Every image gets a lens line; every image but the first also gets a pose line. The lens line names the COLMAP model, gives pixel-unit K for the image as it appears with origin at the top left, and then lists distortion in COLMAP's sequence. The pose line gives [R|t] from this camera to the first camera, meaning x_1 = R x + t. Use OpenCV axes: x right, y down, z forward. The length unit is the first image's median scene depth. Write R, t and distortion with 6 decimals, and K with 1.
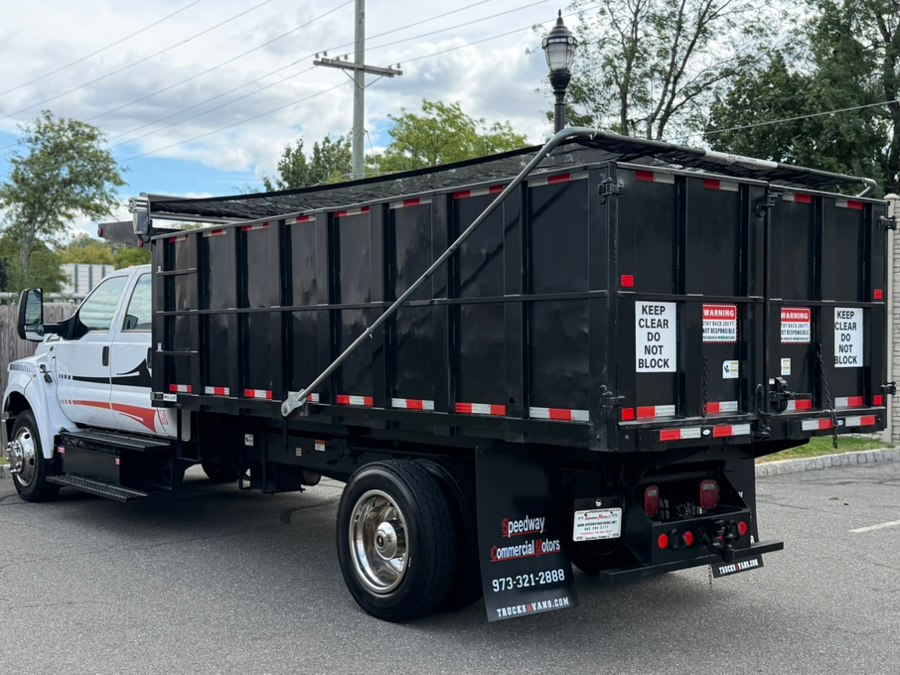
lens RADIAL K [[1082.0, 0, 442.1], [0, 1082.0, 345.9], [0, 0, 1]] dist [0.083062, 0.000000]
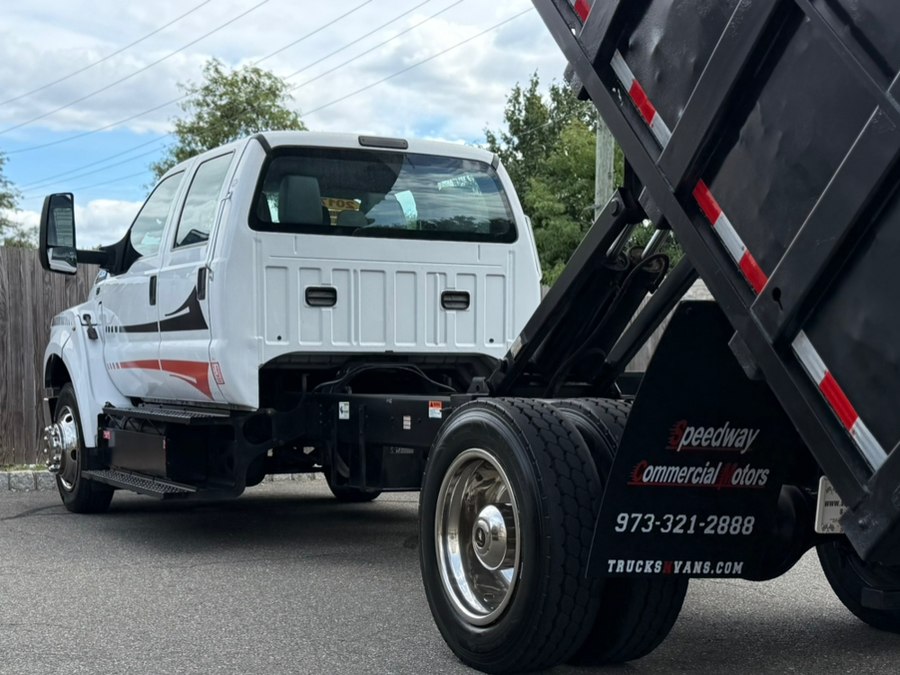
lens RADIAL K [[1424.0, 0, 462.5], [0, 1424.0, 442.1], [0, 0, 1]] dist [0.126091, 0.000000]
pose [[0.981504, 0.016427, -0.190737, 0.061223], [-0.007899, 0.998938, 0.045385, 0.075251], [0.191280, -0.043039, 0.980591, 0.202737]]
